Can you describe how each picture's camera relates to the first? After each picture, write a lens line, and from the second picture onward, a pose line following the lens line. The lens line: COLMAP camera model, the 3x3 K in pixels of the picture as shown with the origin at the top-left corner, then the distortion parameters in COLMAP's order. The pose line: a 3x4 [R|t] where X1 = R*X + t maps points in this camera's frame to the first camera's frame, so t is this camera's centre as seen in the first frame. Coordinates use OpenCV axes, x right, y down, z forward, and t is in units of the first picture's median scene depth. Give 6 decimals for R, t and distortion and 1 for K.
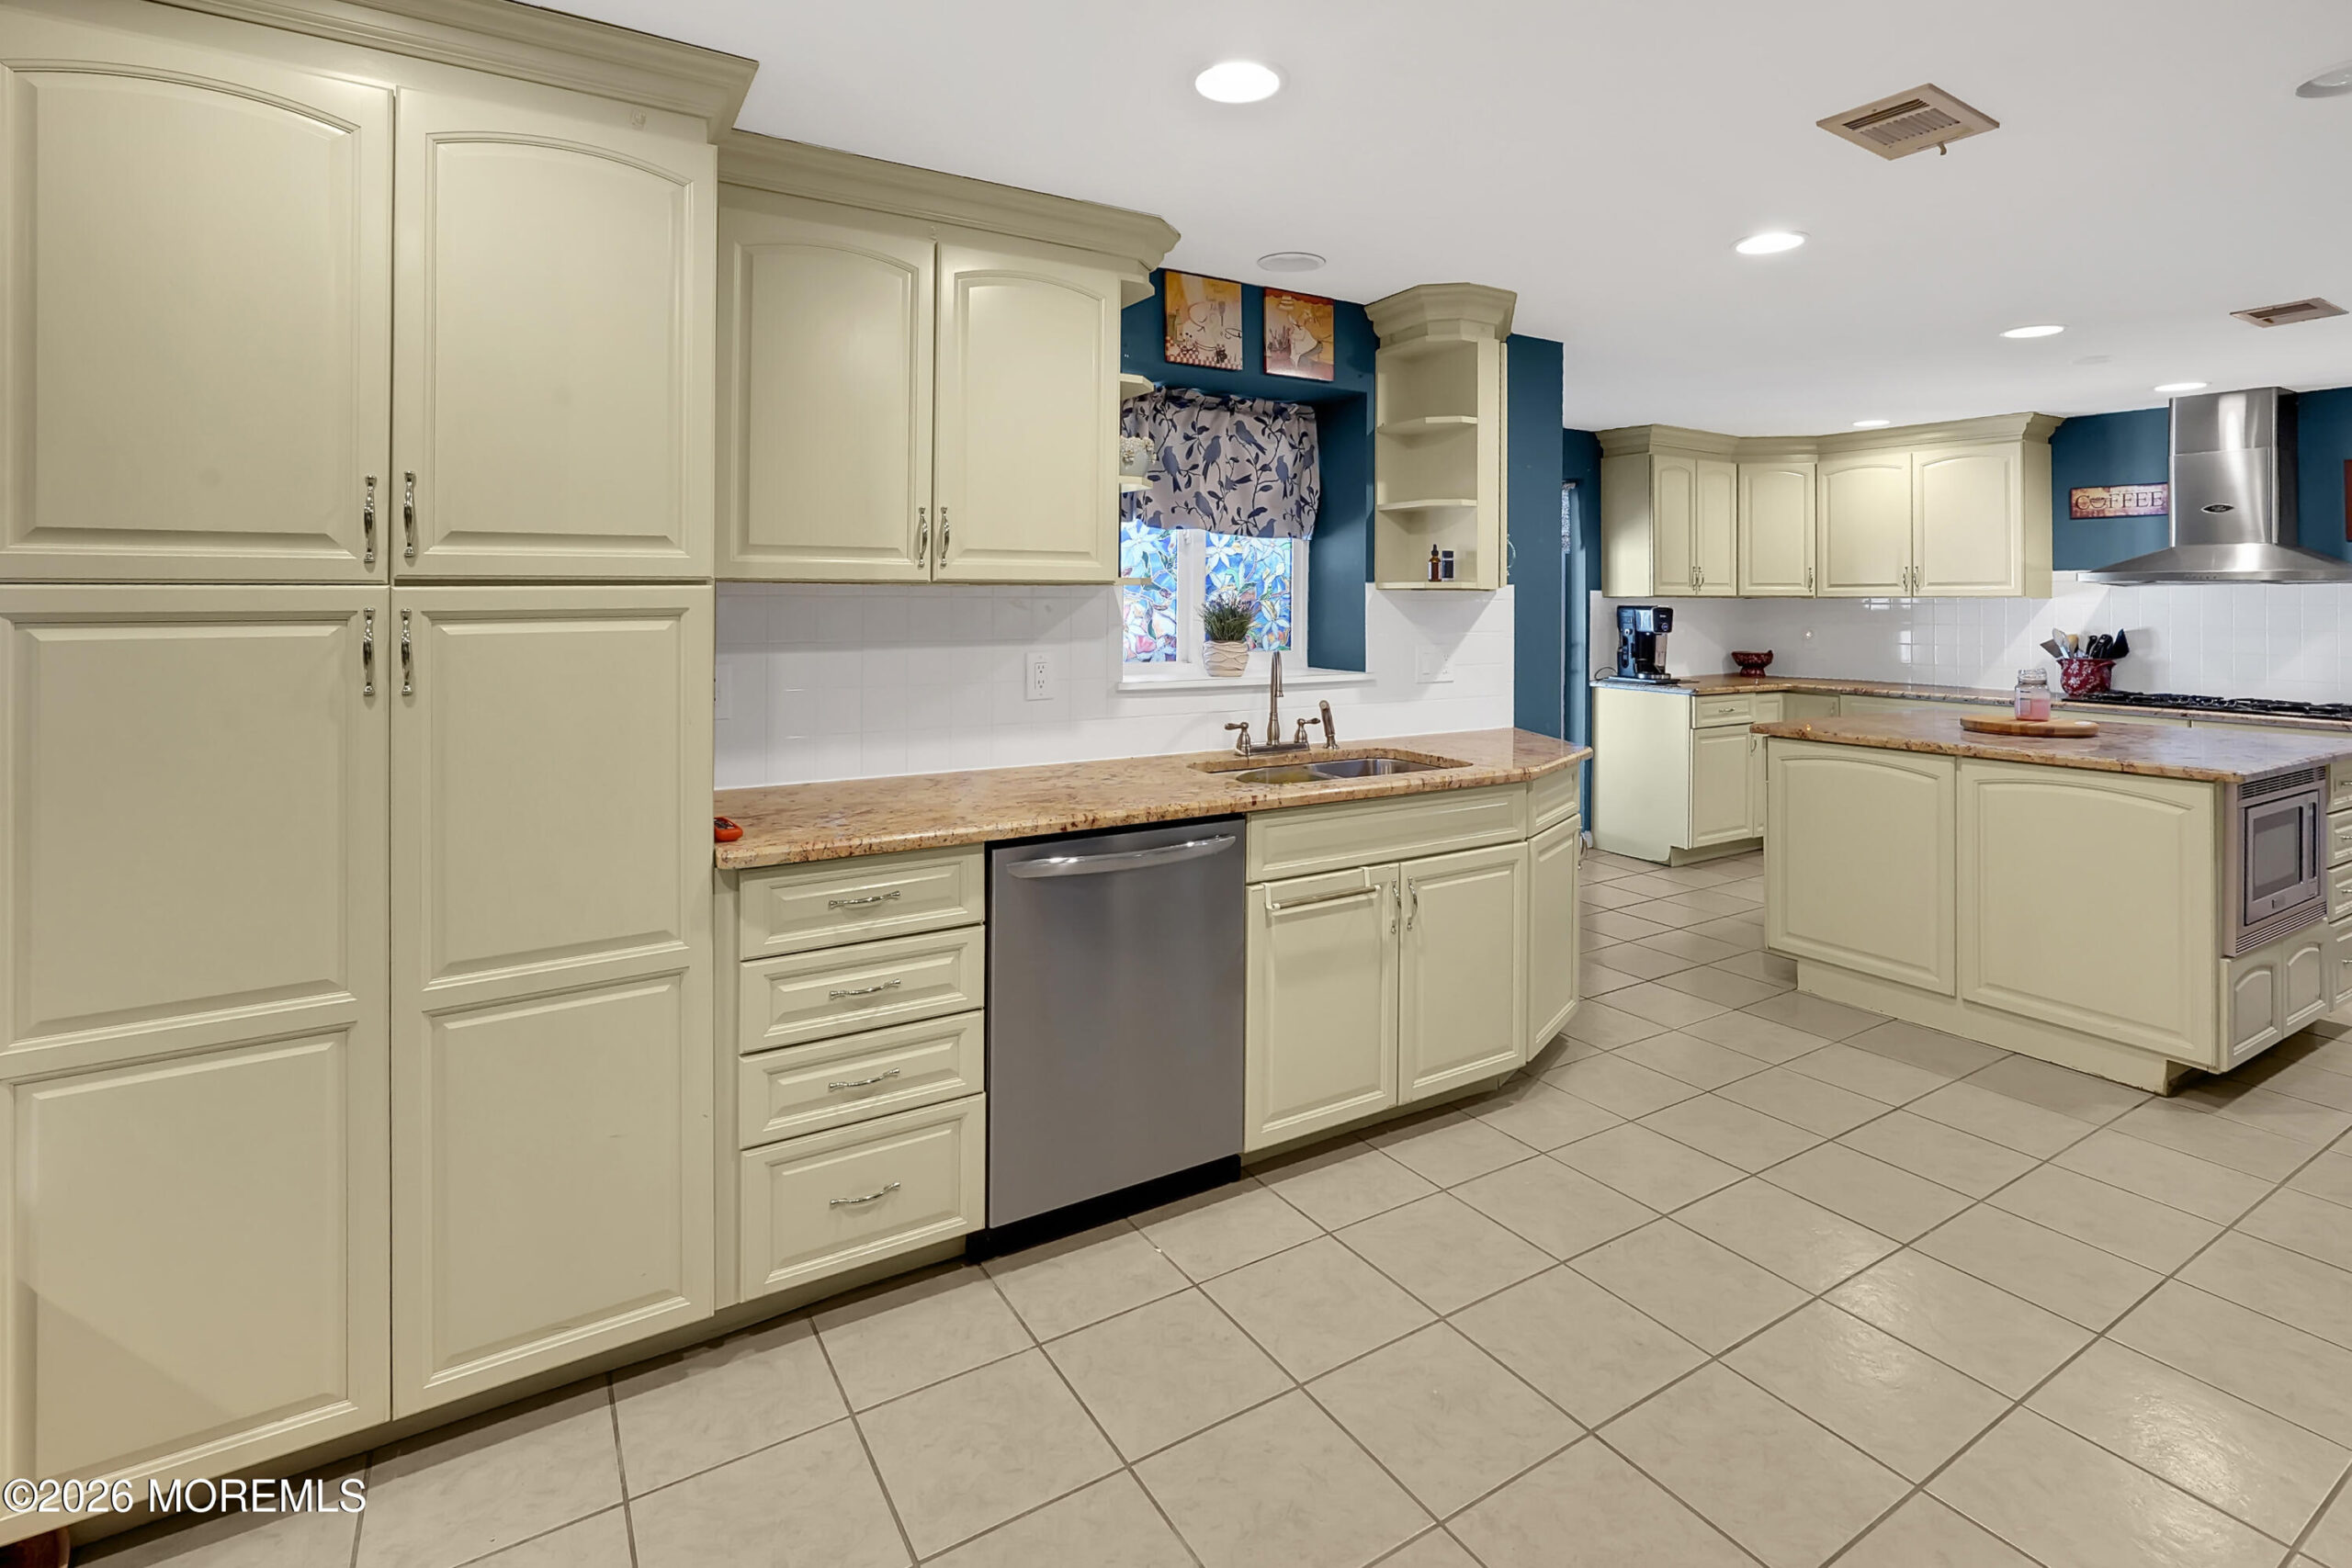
lens RADIAL K [[1104.4, 0, 1189.5], [0, 1104.4, 593.5], [0, 0, 1]] dist [-0.011161, 0.004391]
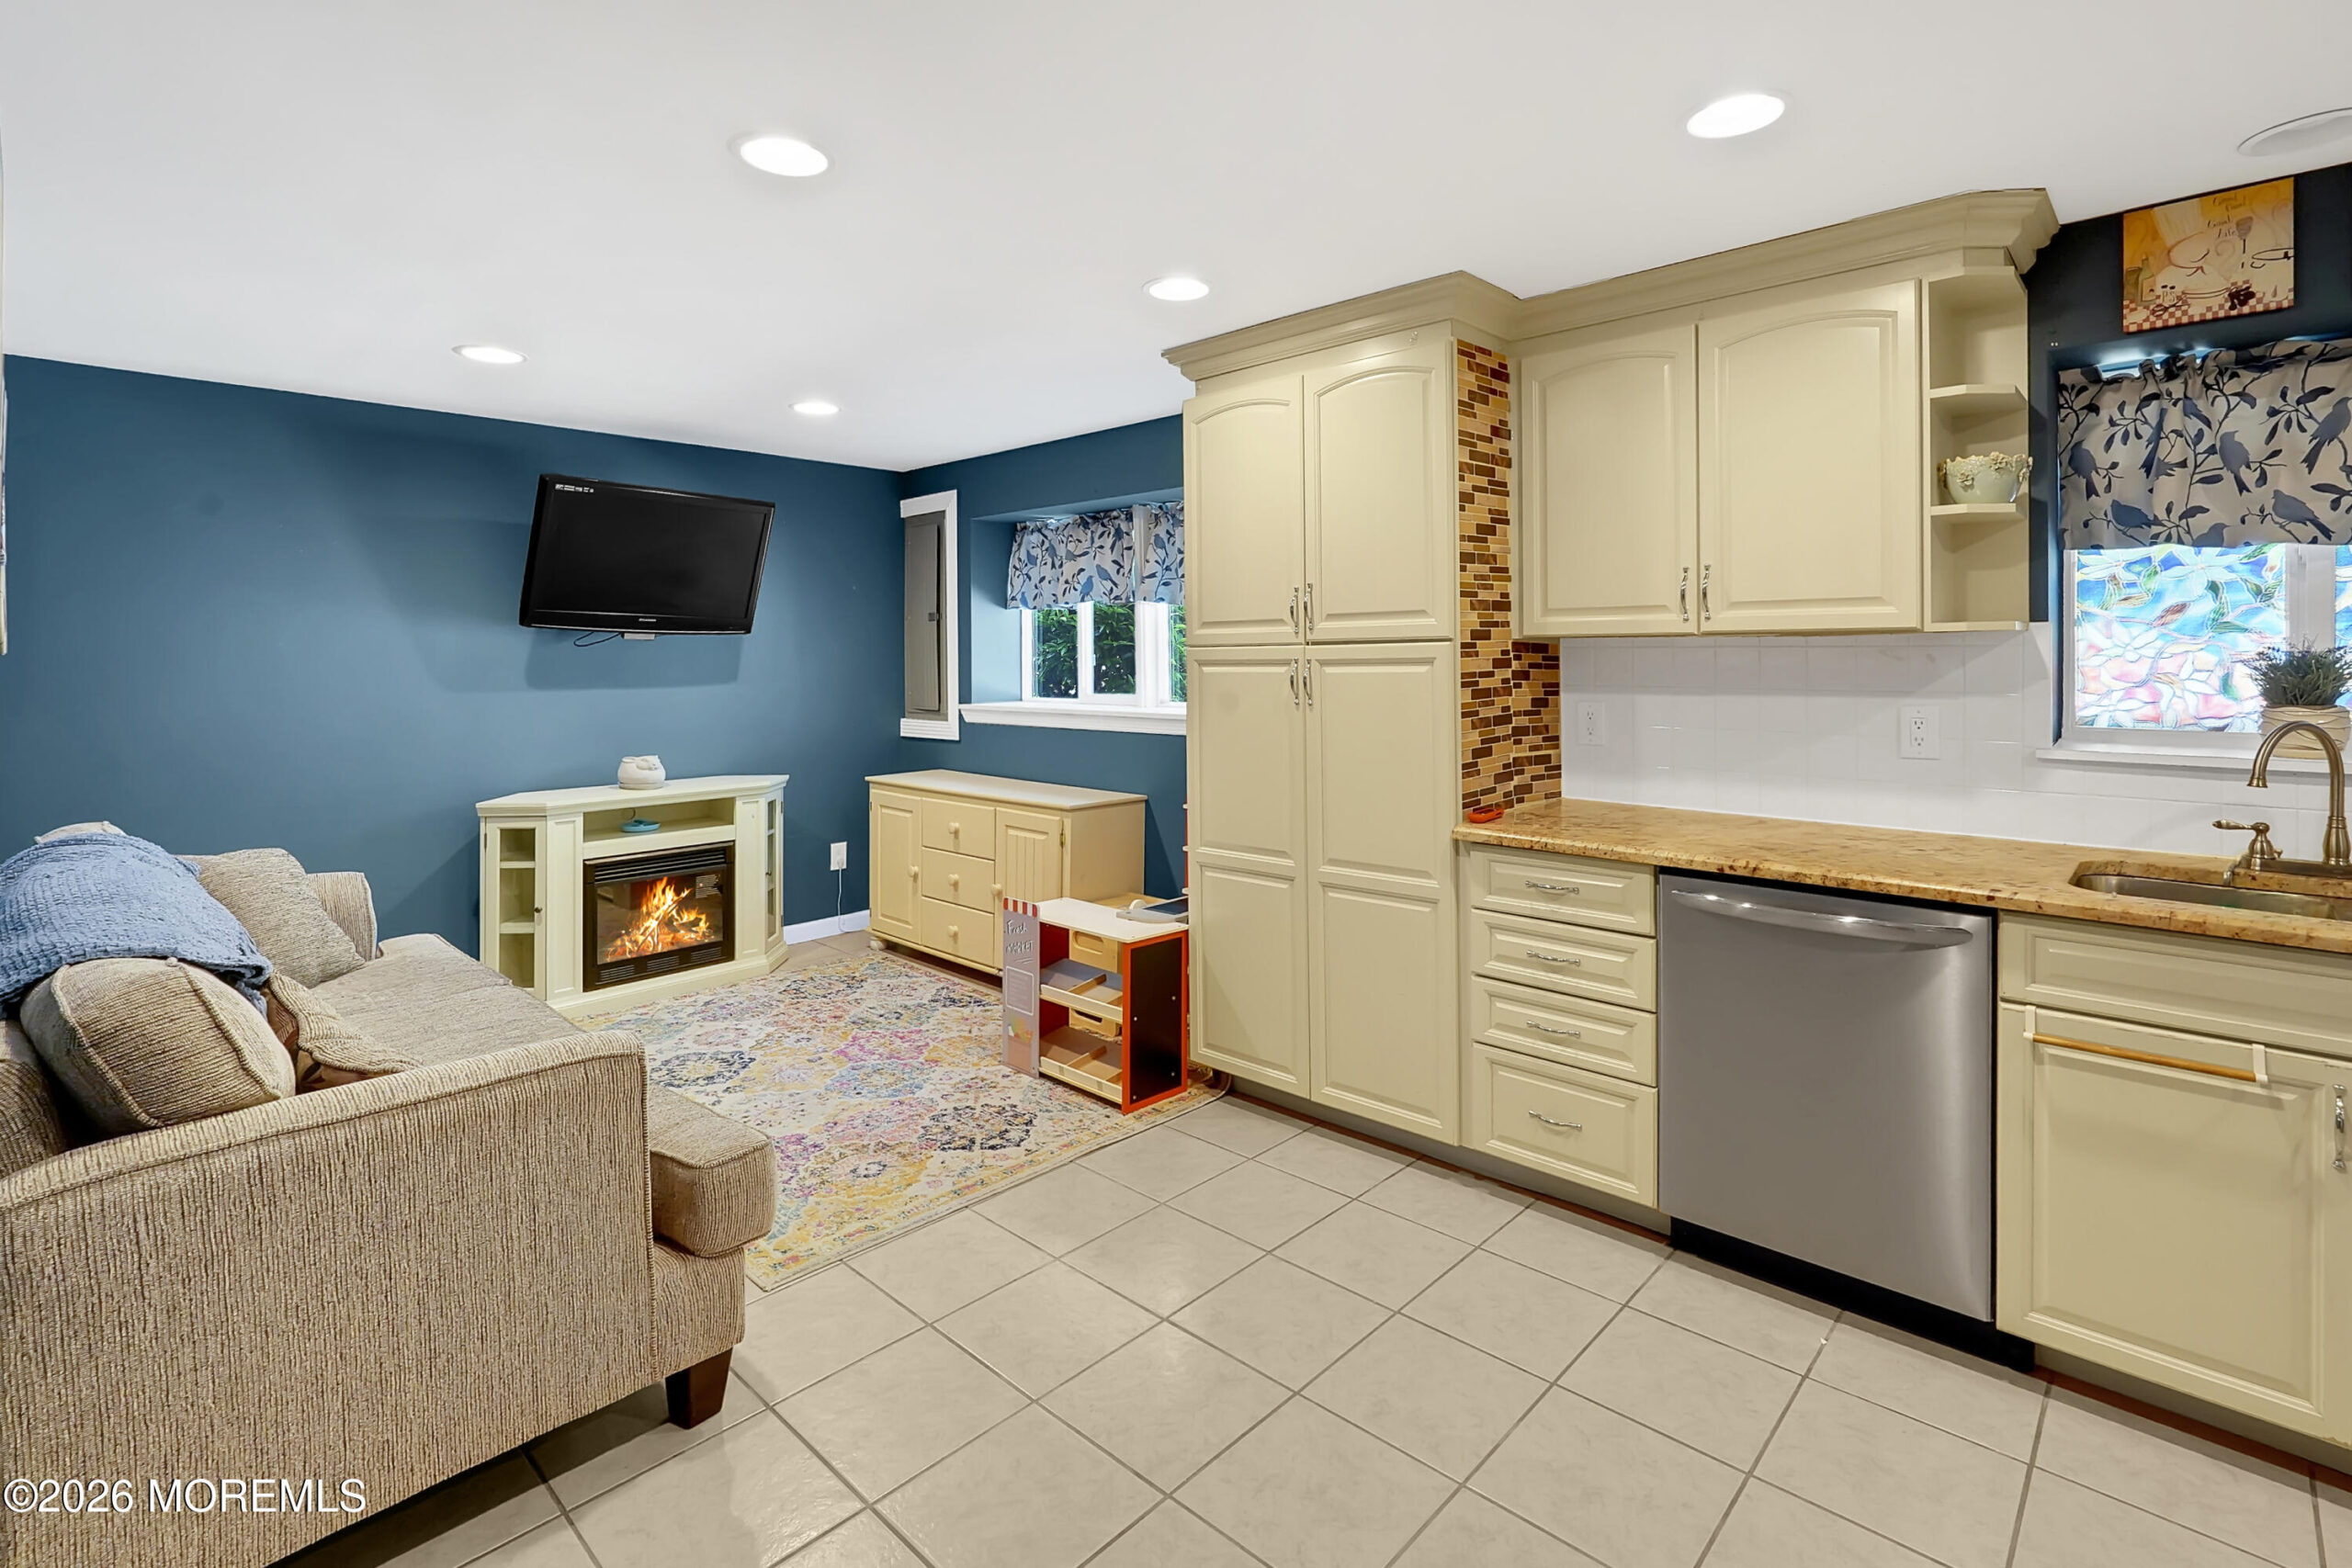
lens RADIAL K [[1128.3, 0, 1201.6], [0, 1128.3, 653.0], [0, 0, 1]] dist [-0.013708, 0.005118]
pose [[0.263105, -0.005688, -0.964751, 0.489820], [0.012272, 0.999921, -0.002549, 0.003717], [0.964689, -0.011168, 0.263154, 0.157269]]
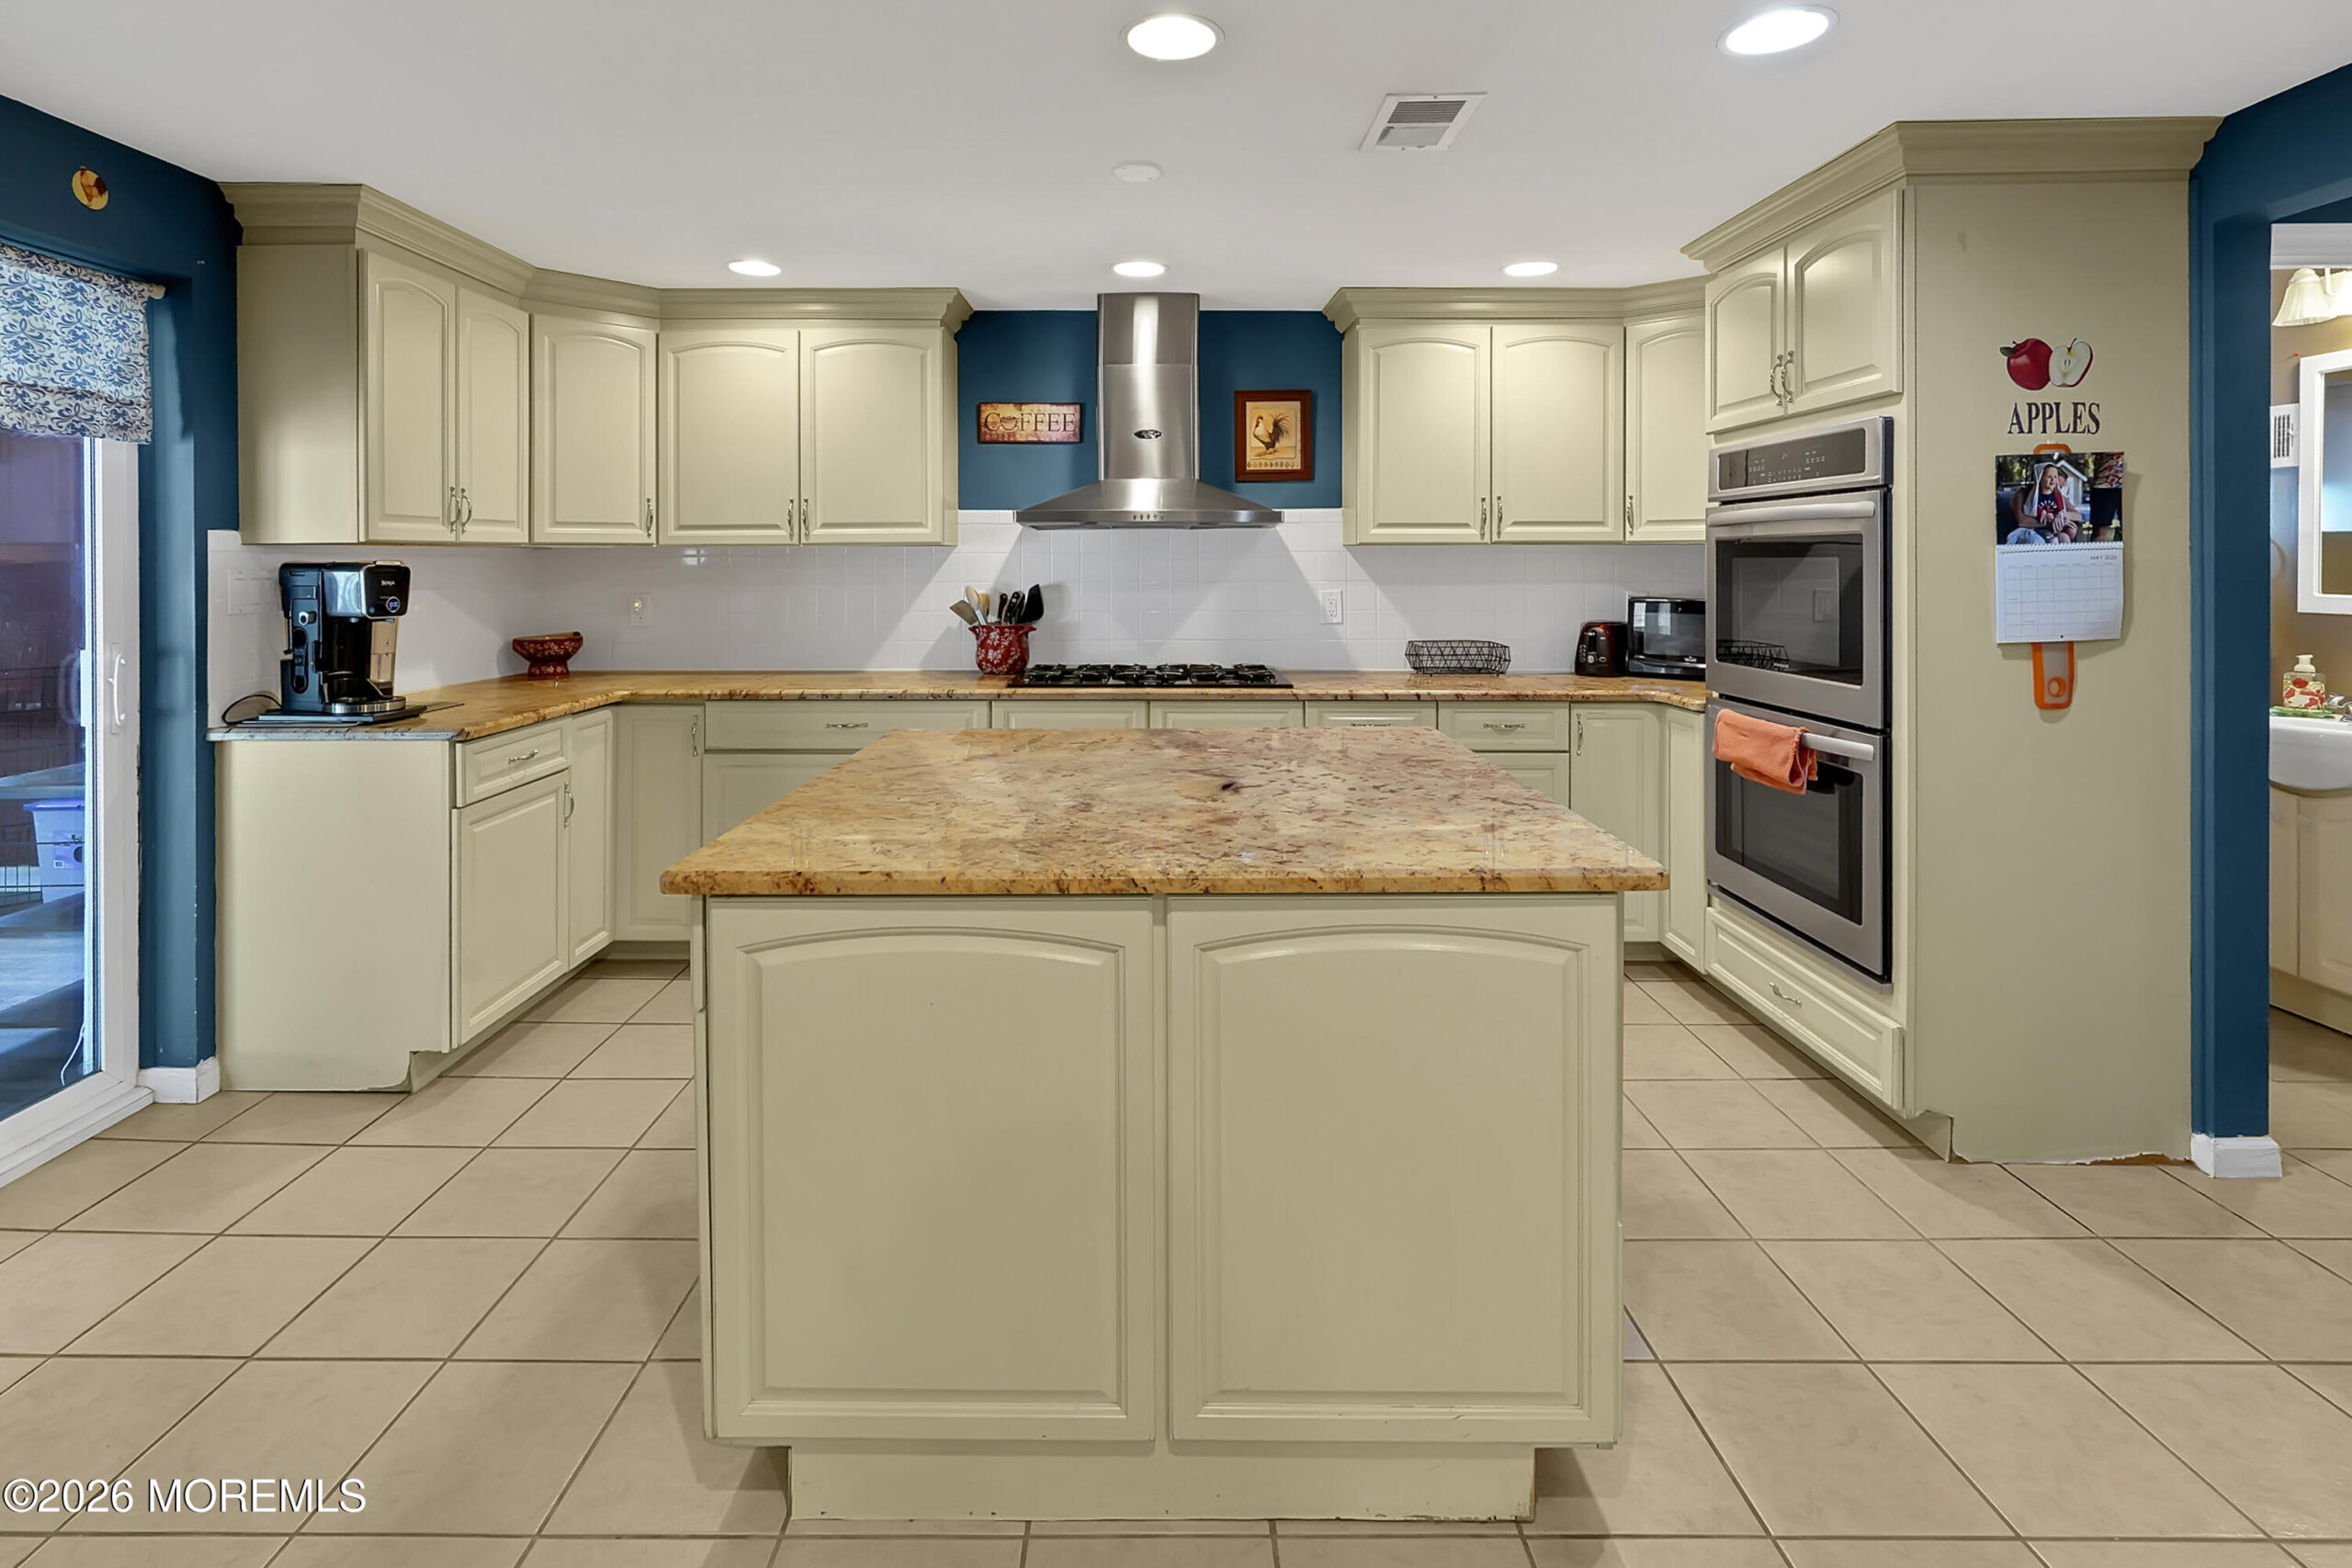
lens RADIAL K [[1128.3, 0, 1160.7], [0, 1128.3, 554.9], [0, 0, 1]] dist [-0.013708, 0.005118]
pose [[0.527347, -0.004919, 0.849636, 0.312371], [0.002582, 0.999988, 0.004187, 0.011959], [-0.849646, -0.000014, 0.527353, 0.744137]]
